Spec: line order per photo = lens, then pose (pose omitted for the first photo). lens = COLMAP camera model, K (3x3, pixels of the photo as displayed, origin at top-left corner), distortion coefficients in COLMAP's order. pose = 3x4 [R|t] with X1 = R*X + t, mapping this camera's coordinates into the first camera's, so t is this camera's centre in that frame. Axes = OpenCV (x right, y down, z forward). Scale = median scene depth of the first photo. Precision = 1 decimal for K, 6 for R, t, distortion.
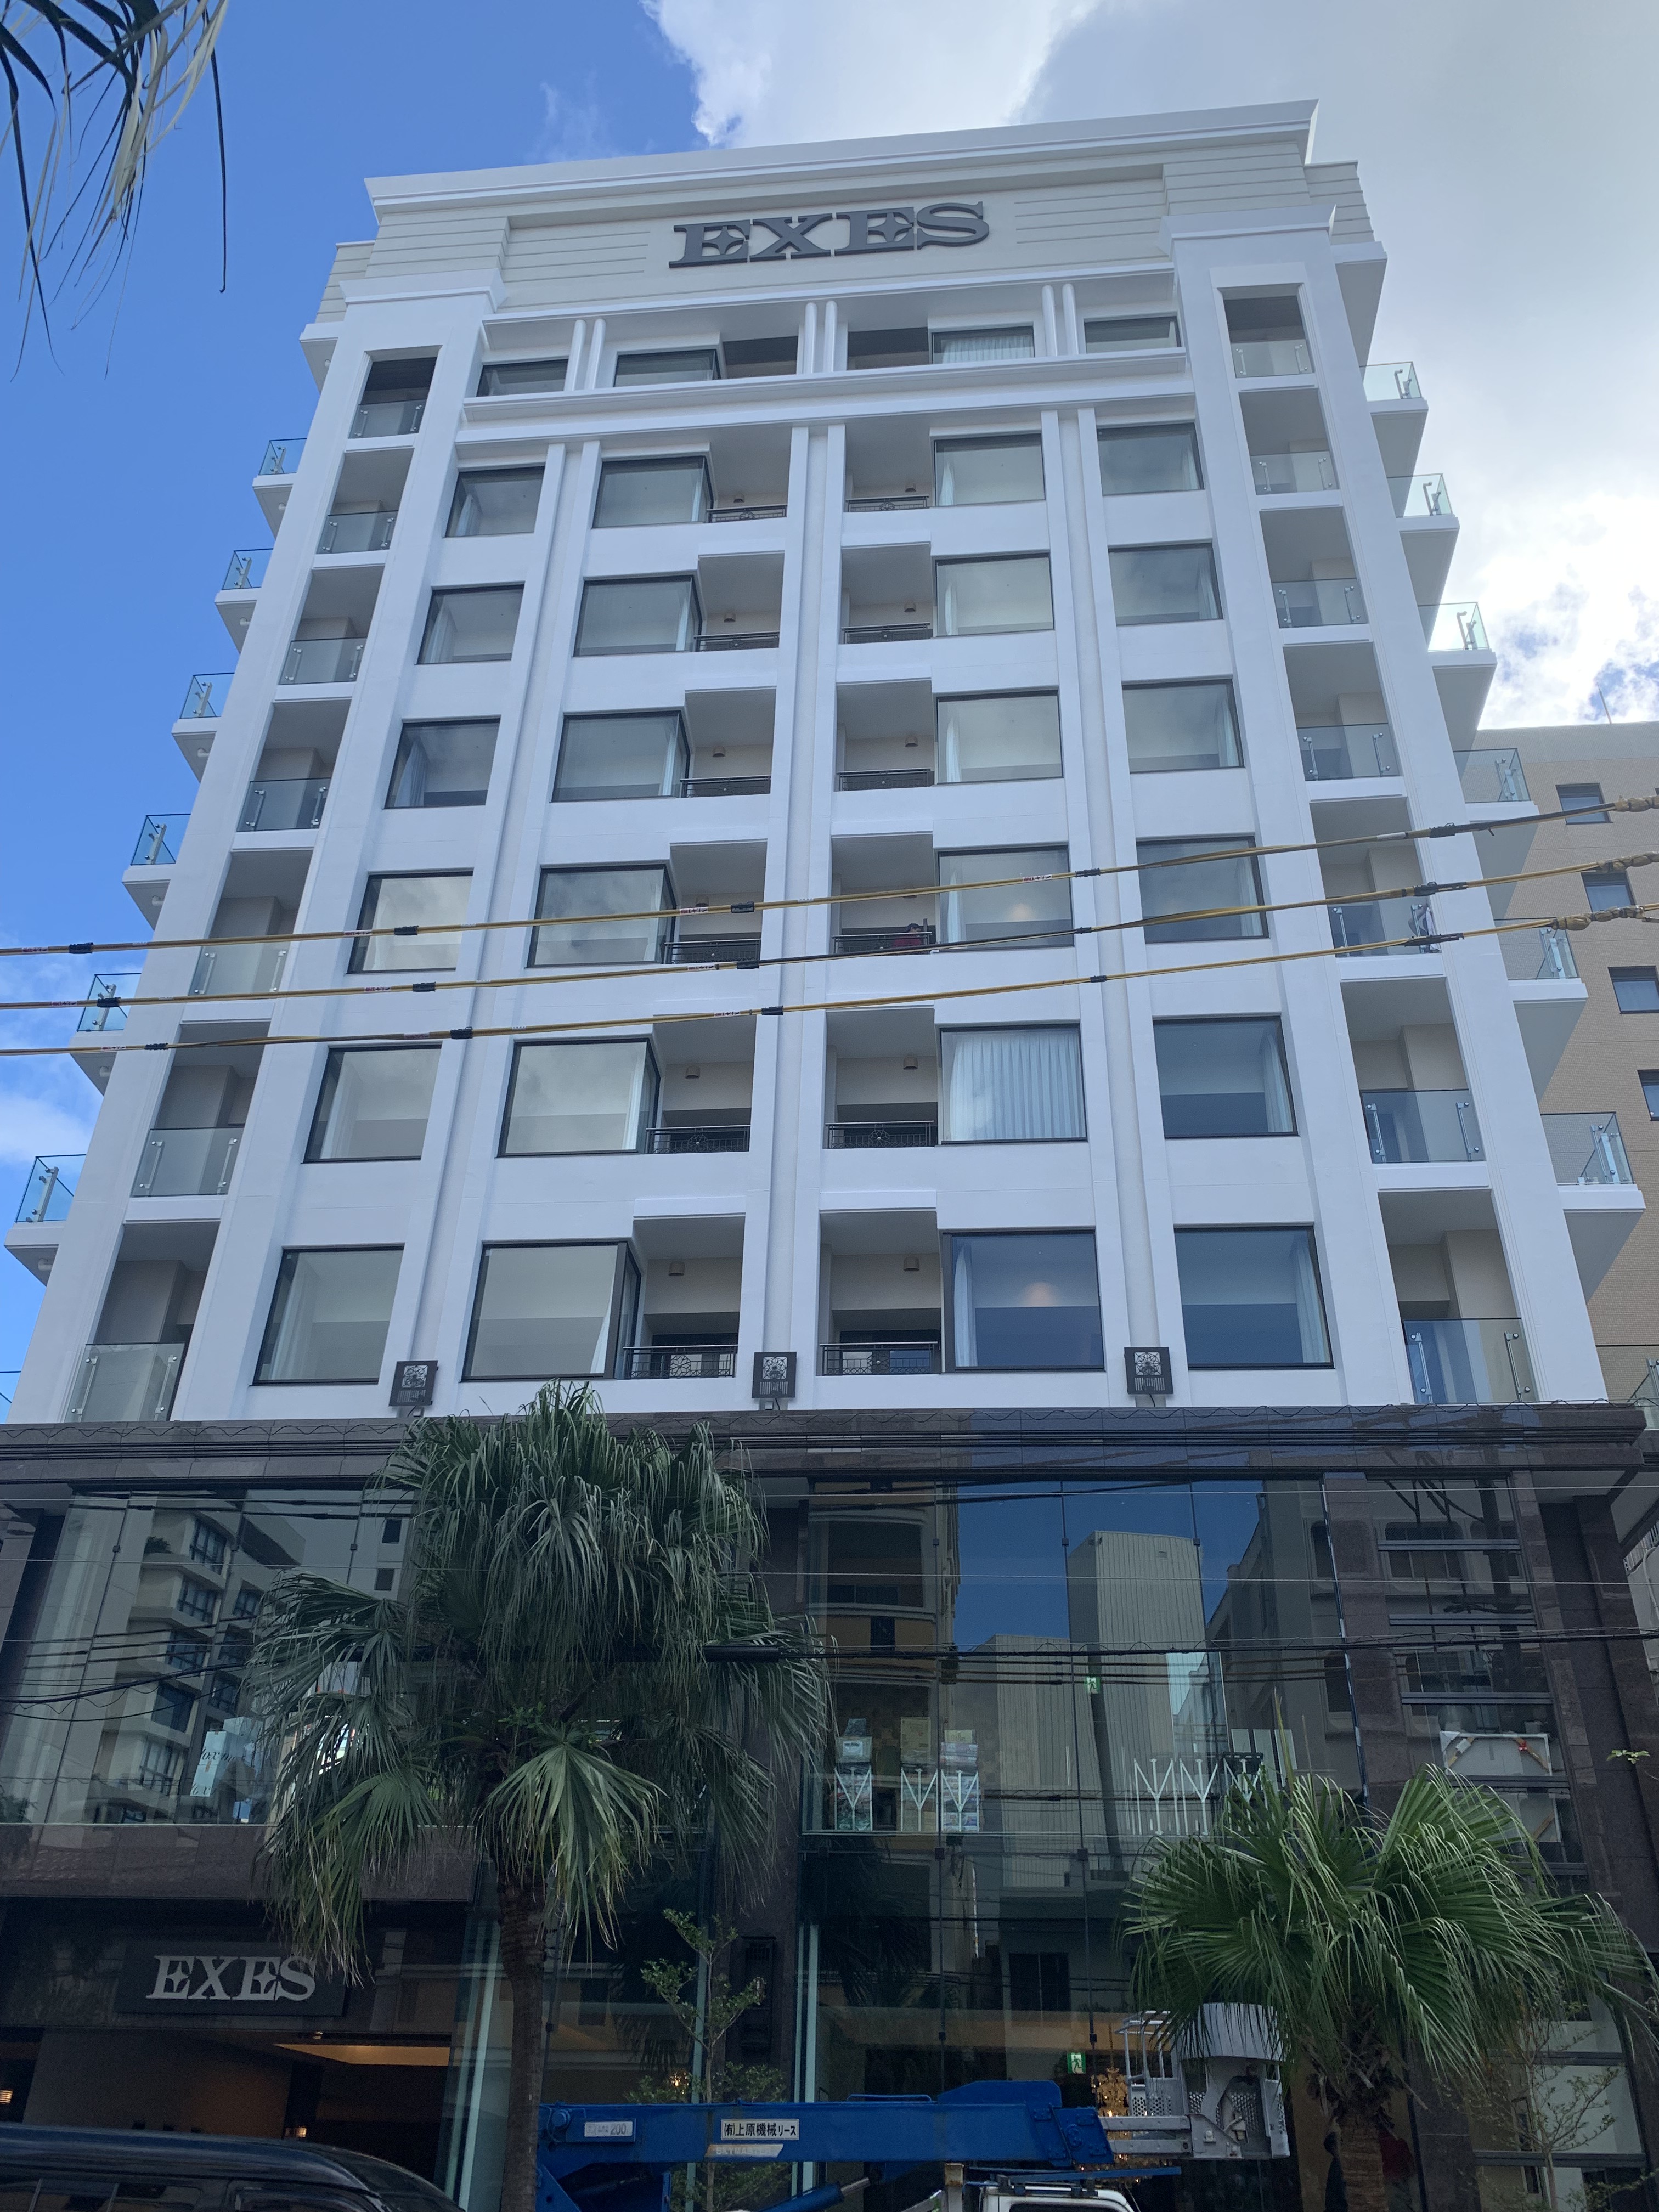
lens RADIAL K [[1700.2, 0, 829.5], [0, 1700.2, 1106.0], [0, 0, 1]] dist [0.005464, 0.011924]
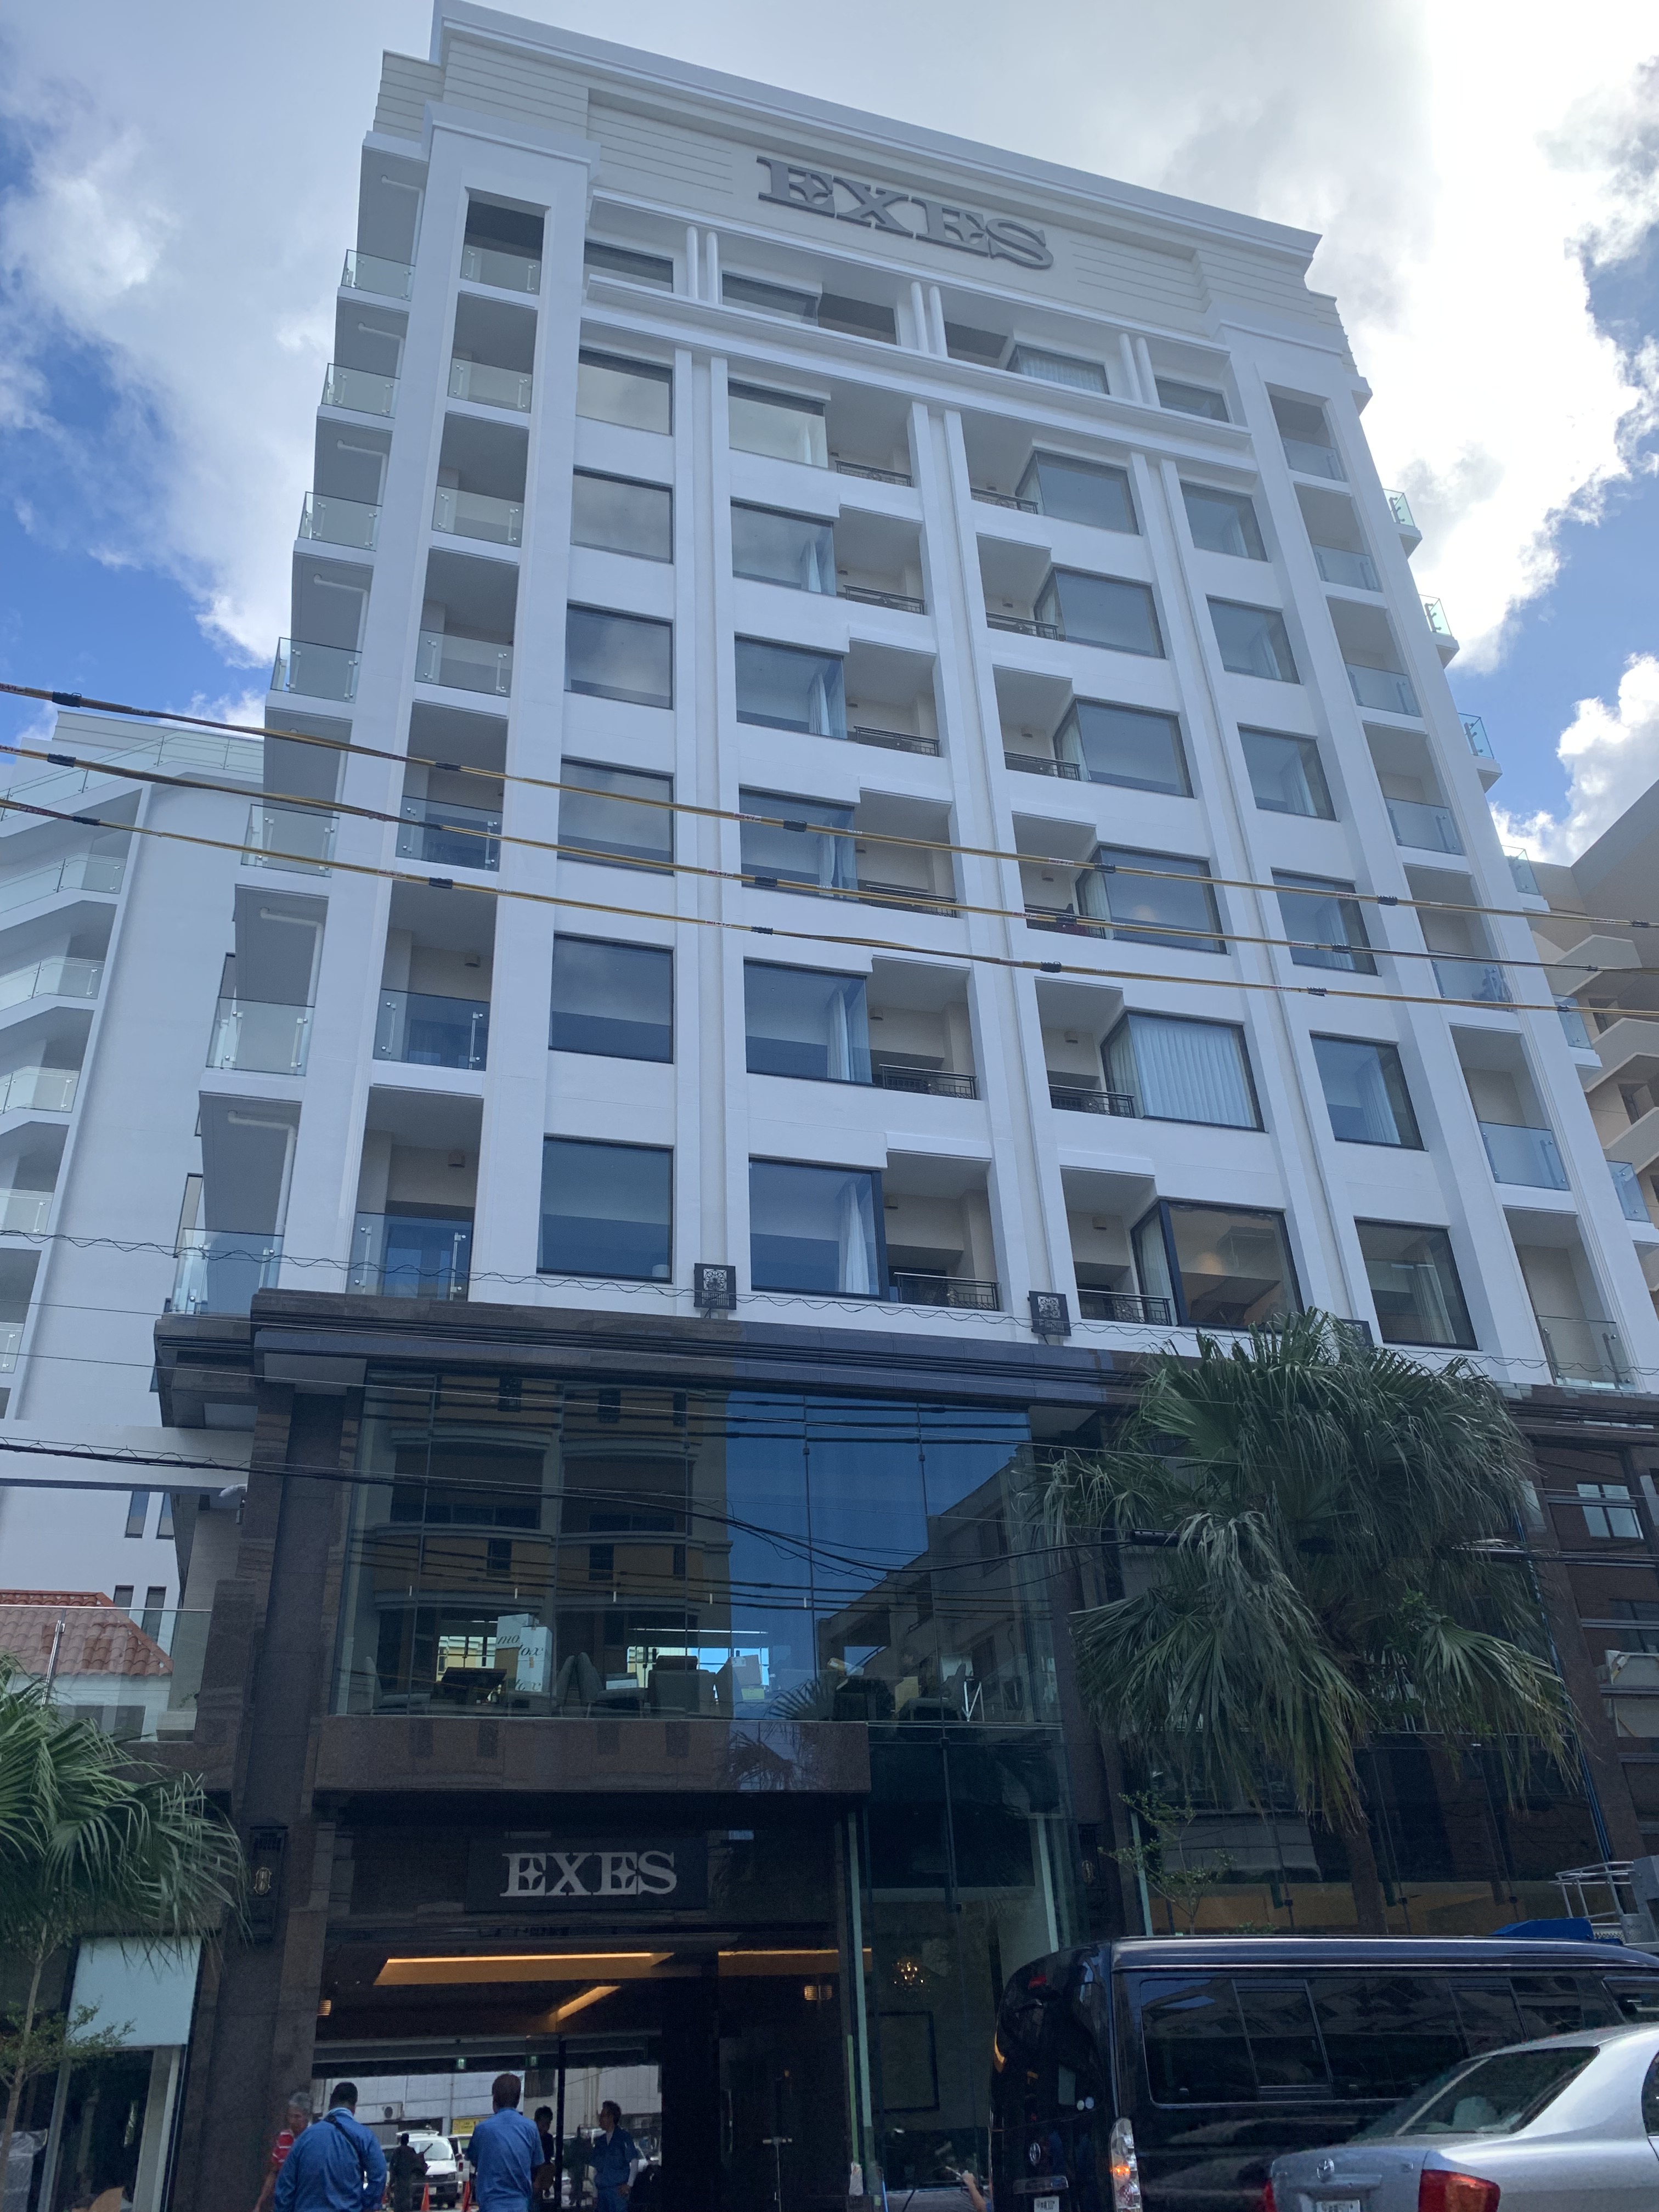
lens RADIAL K [[1659.2, 0, 826.2], [0, 1659.2, 1045.4], [0, 0, 1]] dist [0.008024, 0.001188]
pose [[0.927540, 0.140517, 0.346300, -0.368710], [-0.147255, 0.989074, -0.006920, 0.010473], [-0.343489, -0.044576, 0.938098, 0.035932]]
